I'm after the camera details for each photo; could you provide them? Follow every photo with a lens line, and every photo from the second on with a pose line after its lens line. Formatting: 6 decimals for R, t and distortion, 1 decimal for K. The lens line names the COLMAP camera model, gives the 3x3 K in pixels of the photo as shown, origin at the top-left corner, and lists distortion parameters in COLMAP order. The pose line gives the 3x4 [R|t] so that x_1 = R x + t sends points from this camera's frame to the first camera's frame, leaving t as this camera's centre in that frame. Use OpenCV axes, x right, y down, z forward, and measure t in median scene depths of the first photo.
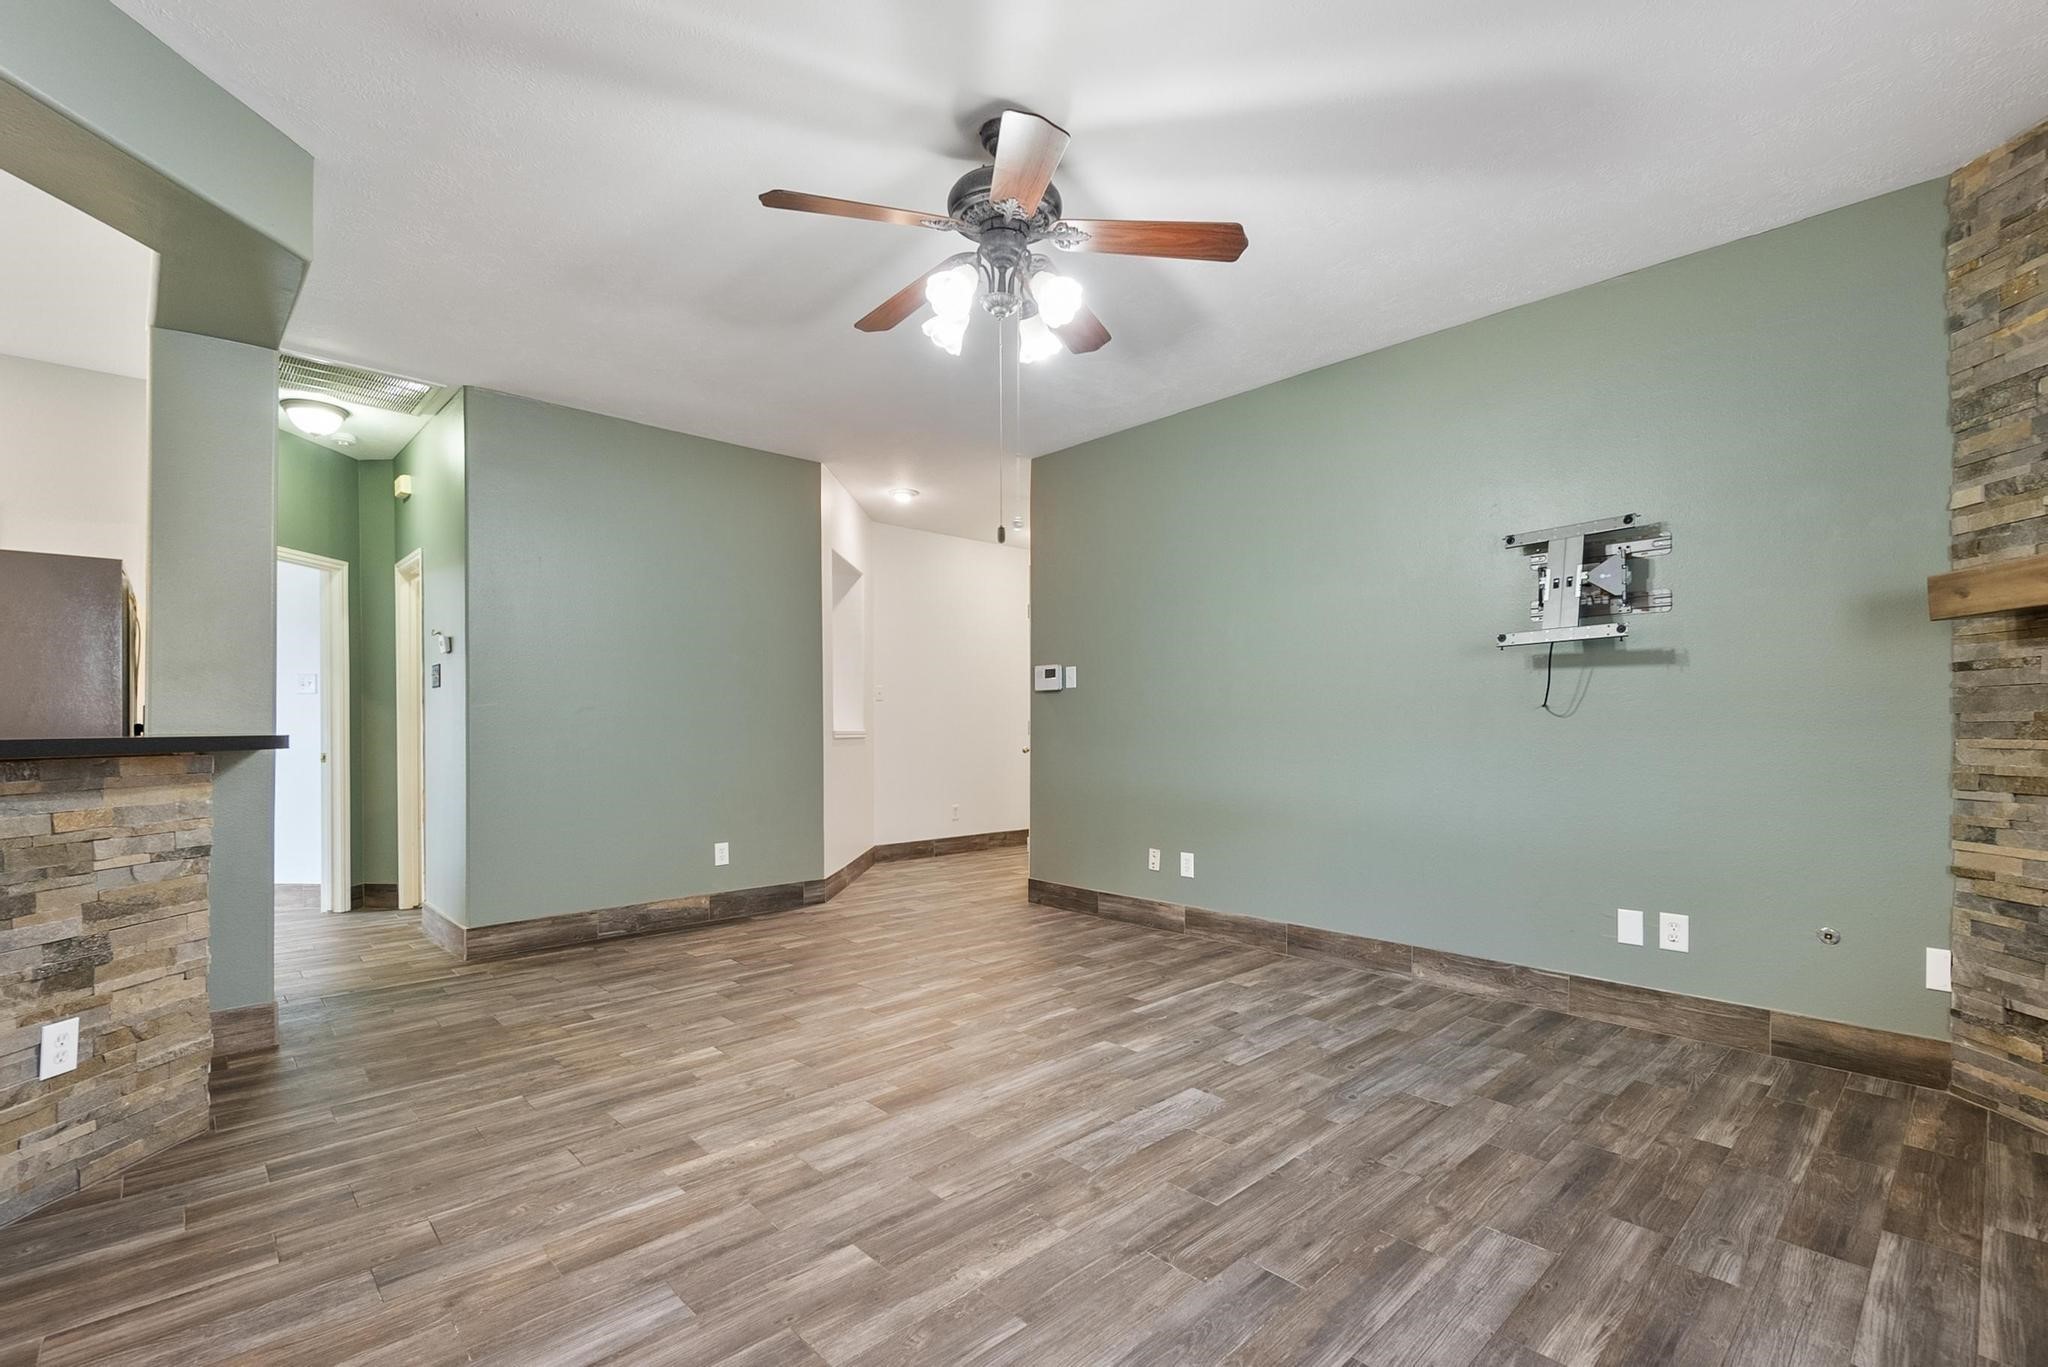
lens RADIAL K [[898.2, 0, 1053.6], [0, 898.2, 718.1], [0, 0, 1]] dist [-0.001245, 0.000286]
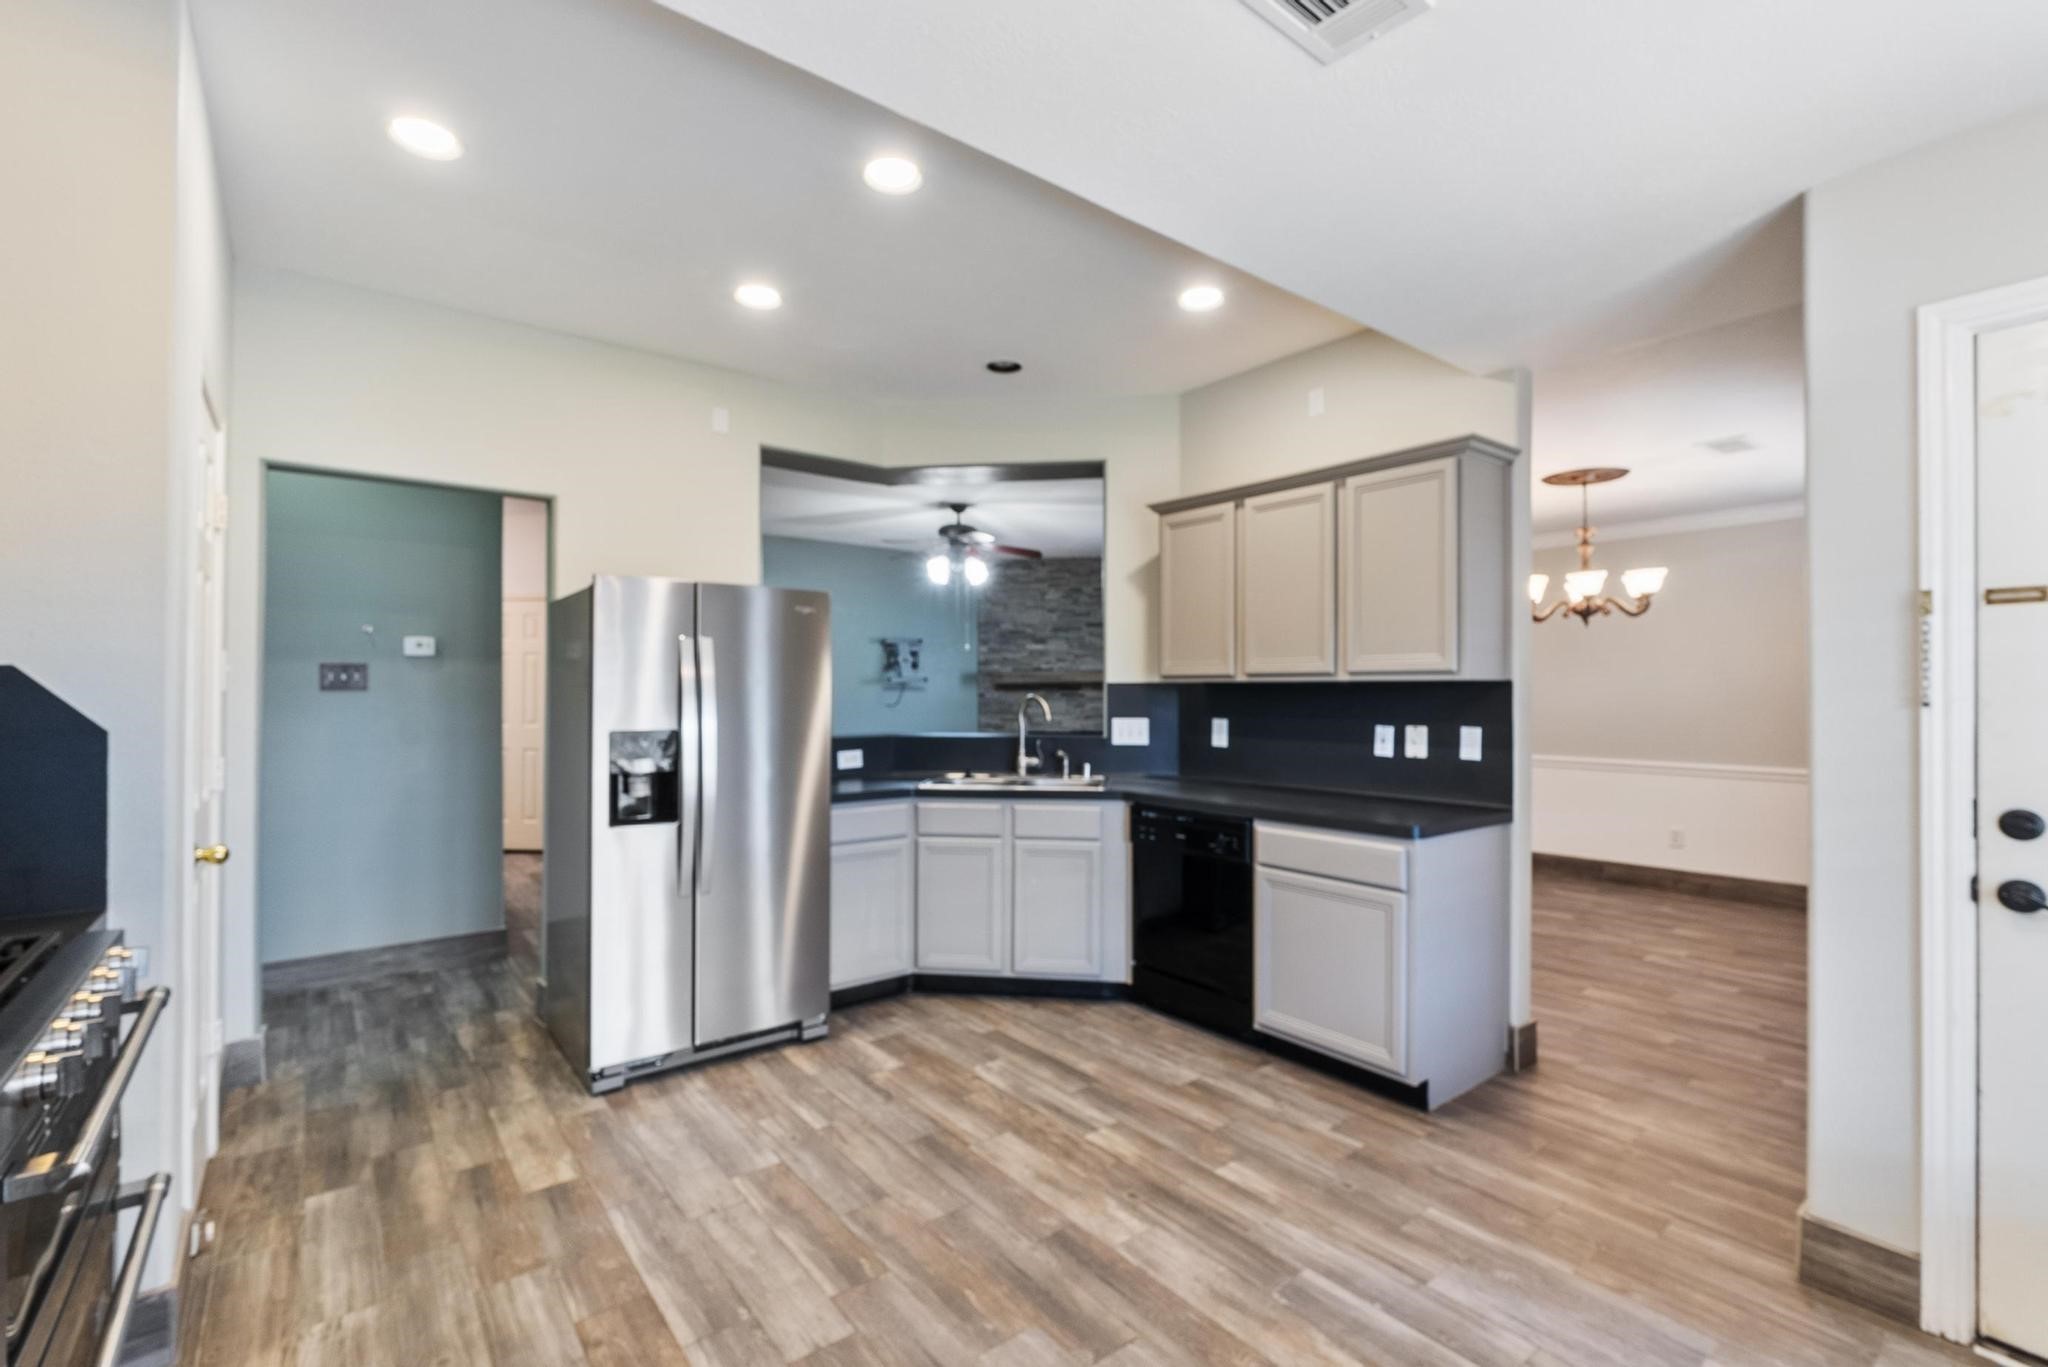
lens RADIAL K [[898.2, 0, 1027.0], [0, 898.2, 695.9], [0, 0, 1]] dist [-0.001245, 0.000286]
pose [[0.098312, 0.001503, 0.995155, -2.618989], [-0.003130, 0.999994, -0.001201, -0.052455], [-0.995151, -0.002997, 0.098316, 0.456285]]
